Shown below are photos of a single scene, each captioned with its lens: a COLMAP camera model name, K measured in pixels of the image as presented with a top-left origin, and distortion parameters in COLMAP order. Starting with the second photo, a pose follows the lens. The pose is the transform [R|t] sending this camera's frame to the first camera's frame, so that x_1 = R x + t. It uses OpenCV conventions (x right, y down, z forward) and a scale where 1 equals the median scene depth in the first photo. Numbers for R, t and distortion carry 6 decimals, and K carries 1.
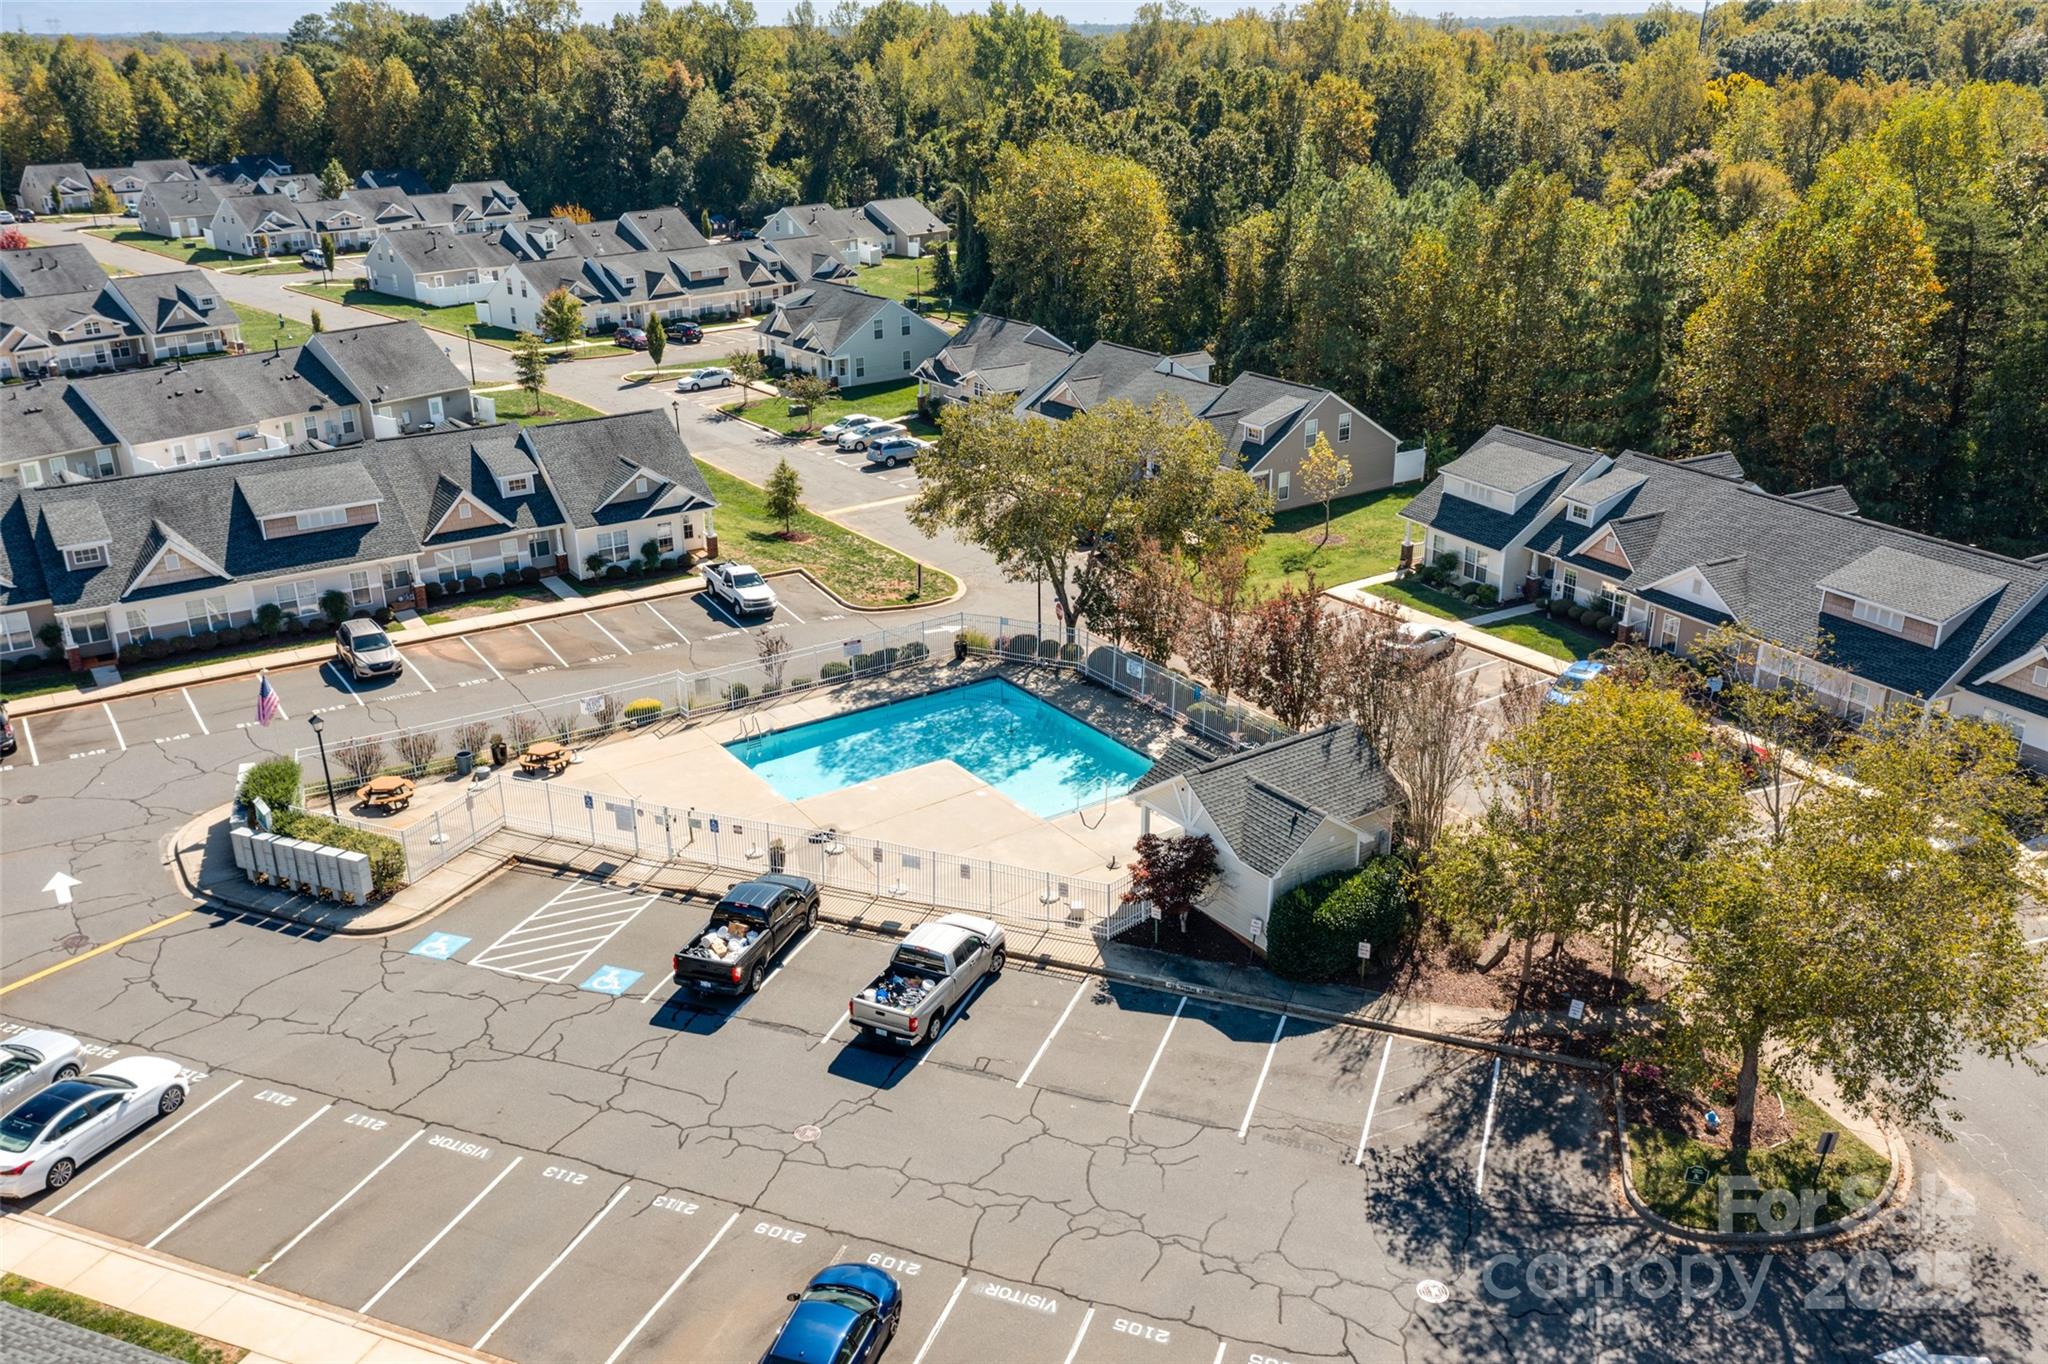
lens RADIAL K [[1635.2, 0, 1012.7], [0, 1635.2, 677.4], [0, 0, 1]] dist [0.006381, 0.017697]
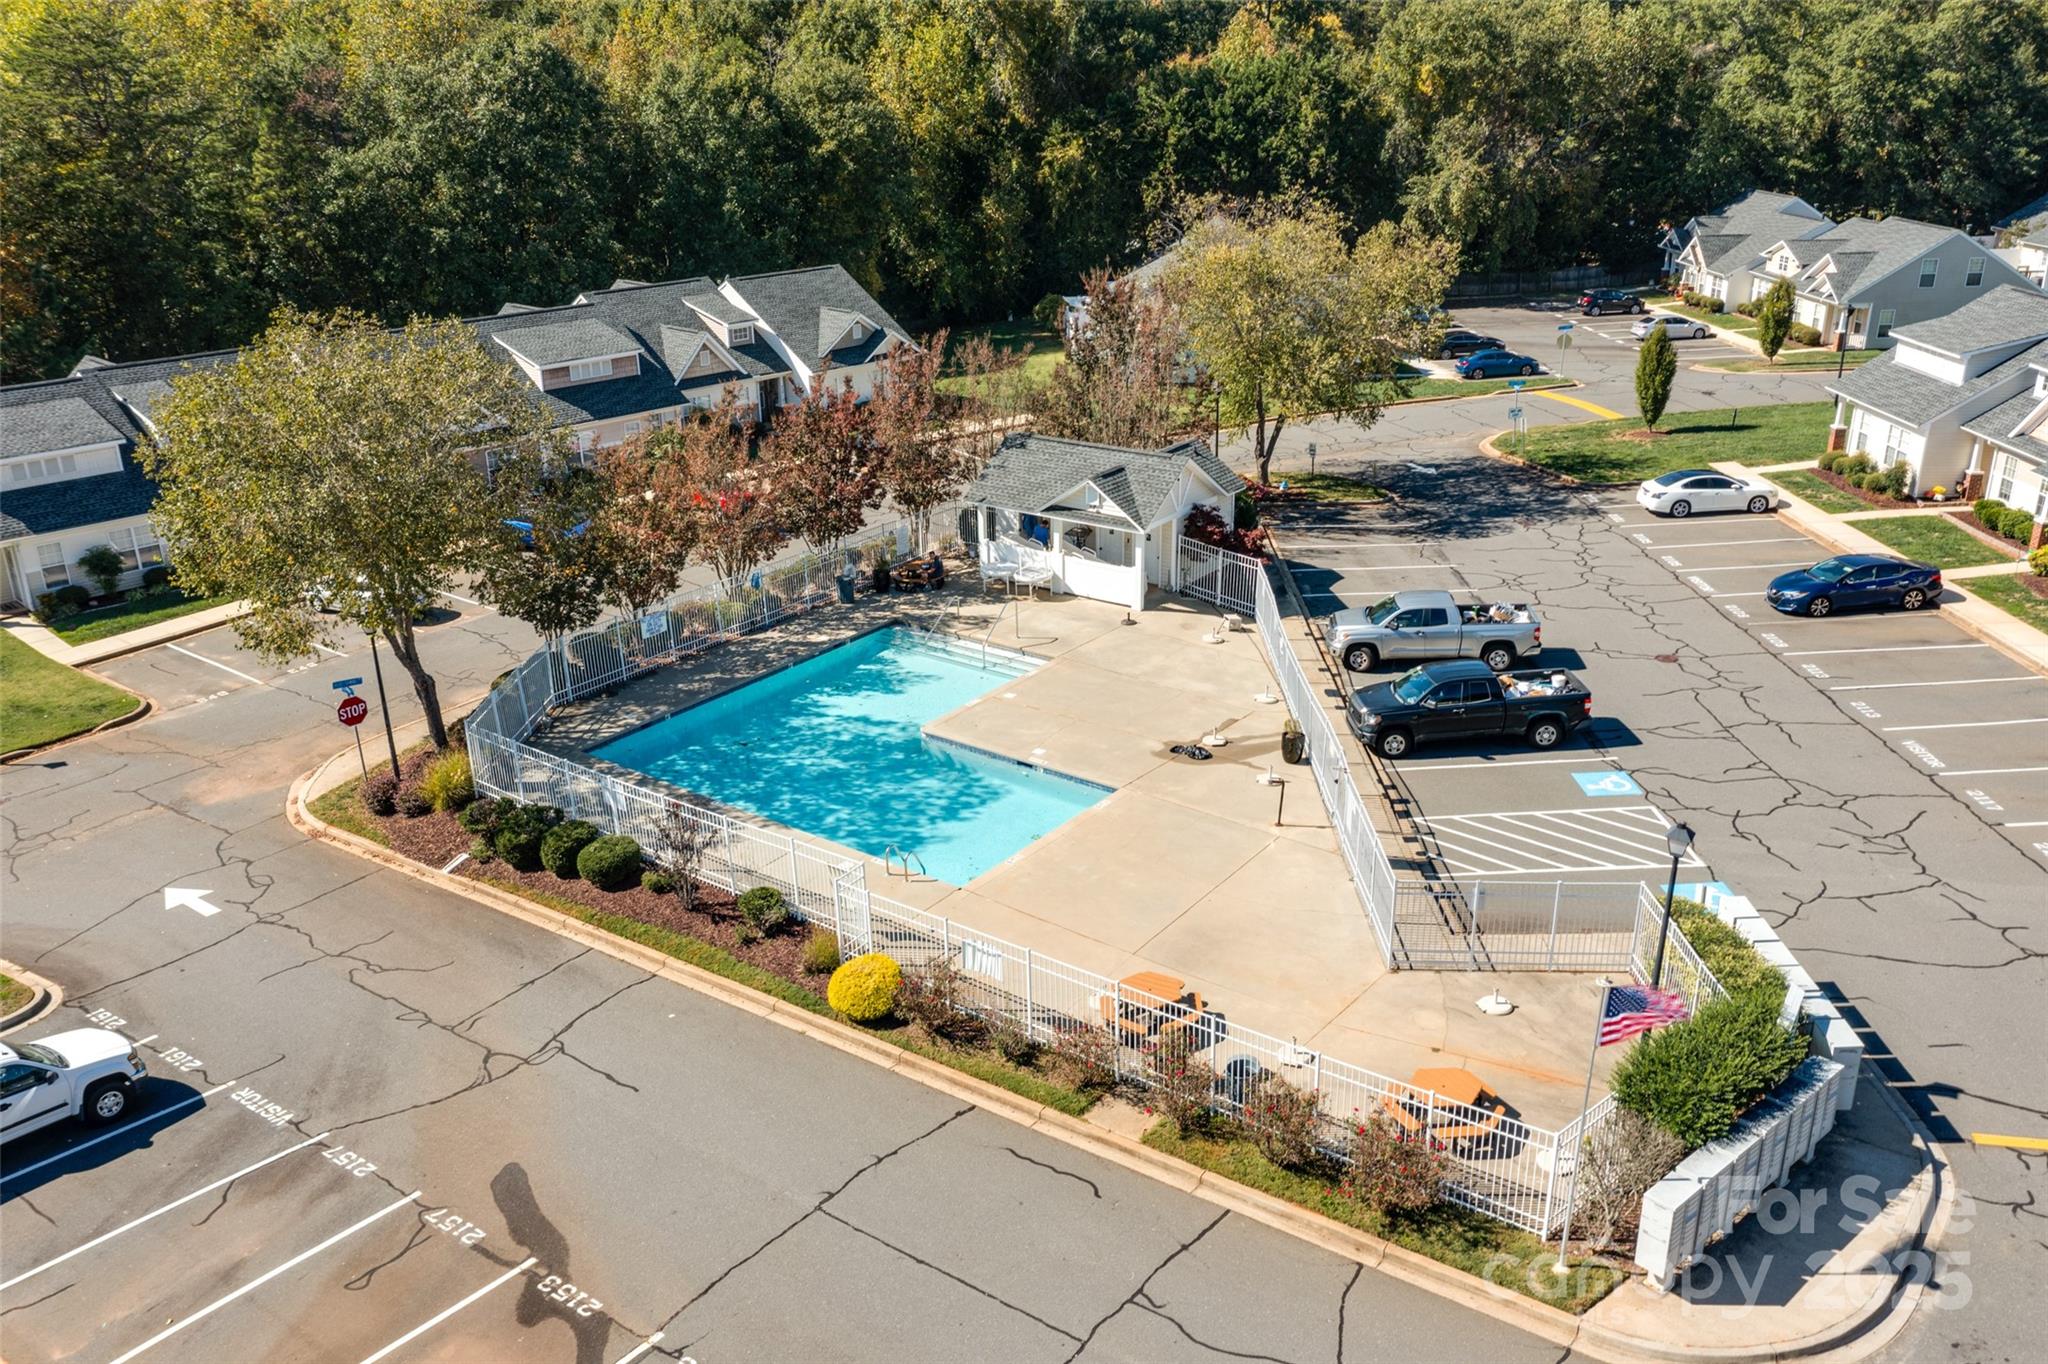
lens RADIAL K [[1625.1, 0, 1024.0], [0, 1625.1, 682.0], [0, 0, 1]] dist [0.002073, 0.013447]
pose [[-0.336636, -0.329522, 0.882095, -0.230433], [0.359383, 0.820898, 0.443813, -0.090428], [-0.870356, 0.466413, -0.157920, 0.362911]]
